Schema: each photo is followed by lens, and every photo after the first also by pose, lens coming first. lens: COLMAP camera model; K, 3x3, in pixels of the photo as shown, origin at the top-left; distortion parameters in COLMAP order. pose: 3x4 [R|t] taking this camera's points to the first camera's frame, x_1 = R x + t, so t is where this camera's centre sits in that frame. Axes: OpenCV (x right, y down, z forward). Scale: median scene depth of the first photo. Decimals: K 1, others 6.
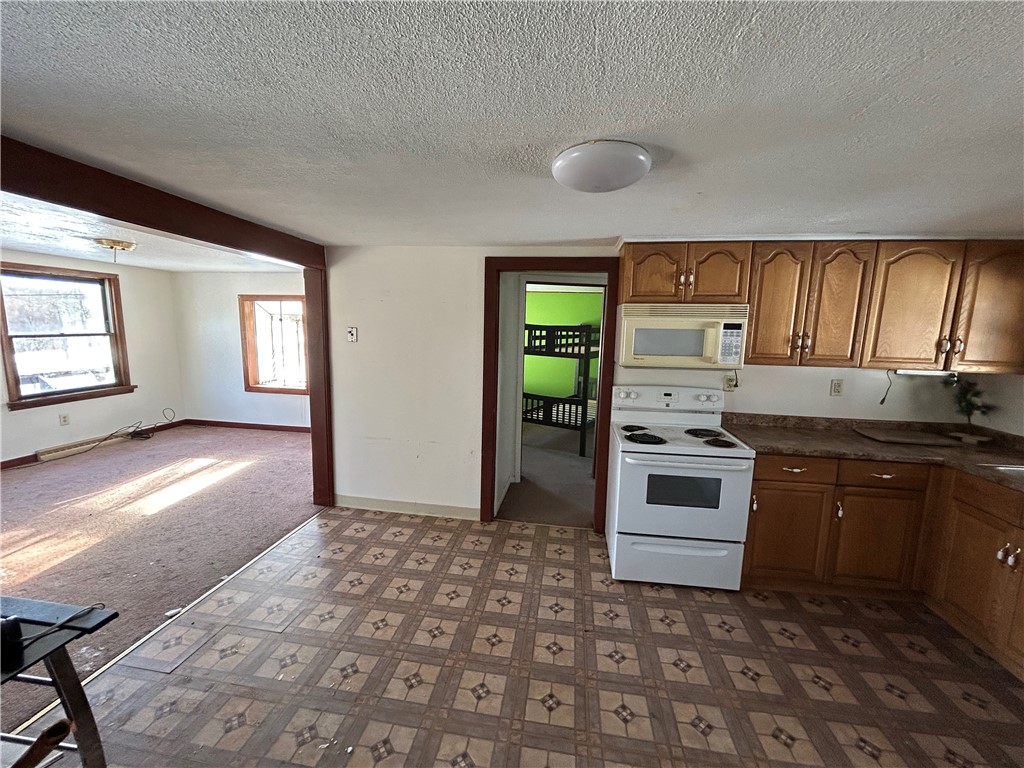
lens RADIAL K [[412.8, 0, 515.8], [0, 412.8, 384.3], [0, 0, 1]] dist [-0.000166, 0.000439]
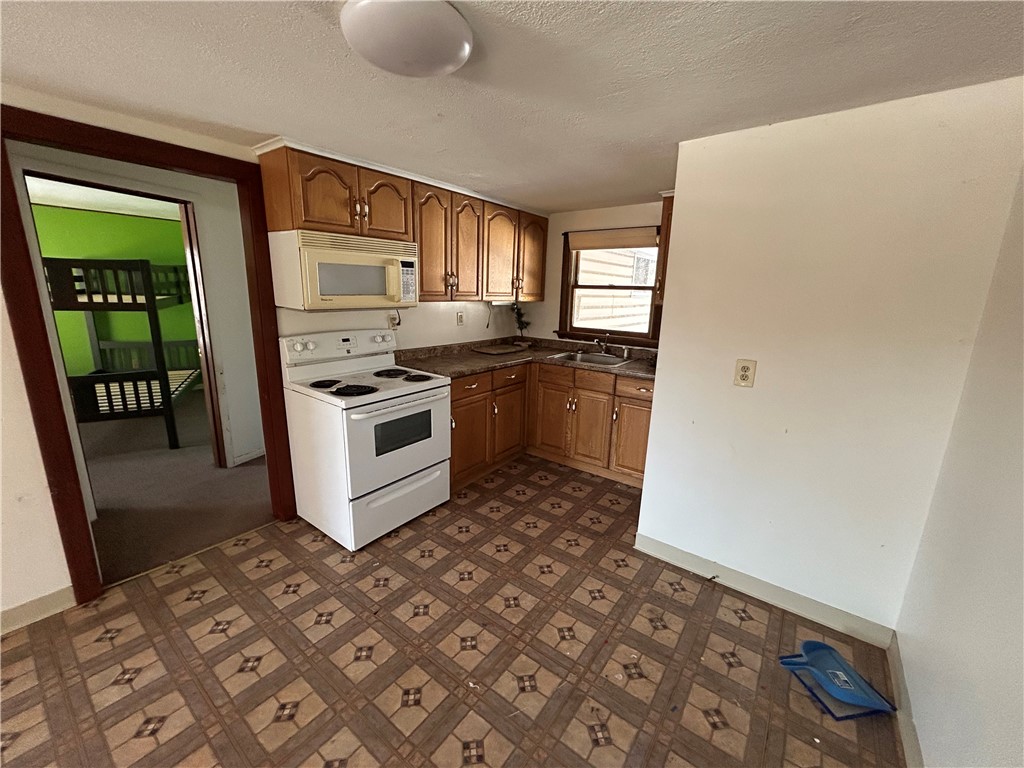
lens RADIAL K [[412.8, 0, 515.8], [0, 412.8, 384.3], [0, 0, 1]] dist [-0.000166, 0.000439]
pose [[0.478529, -0.207691, 0.853156, -0.285371], [0.102803, 0.978194, 0.180468, -0.006092], [-0.872033, 0.001348, 0.489445, 0.262876]]
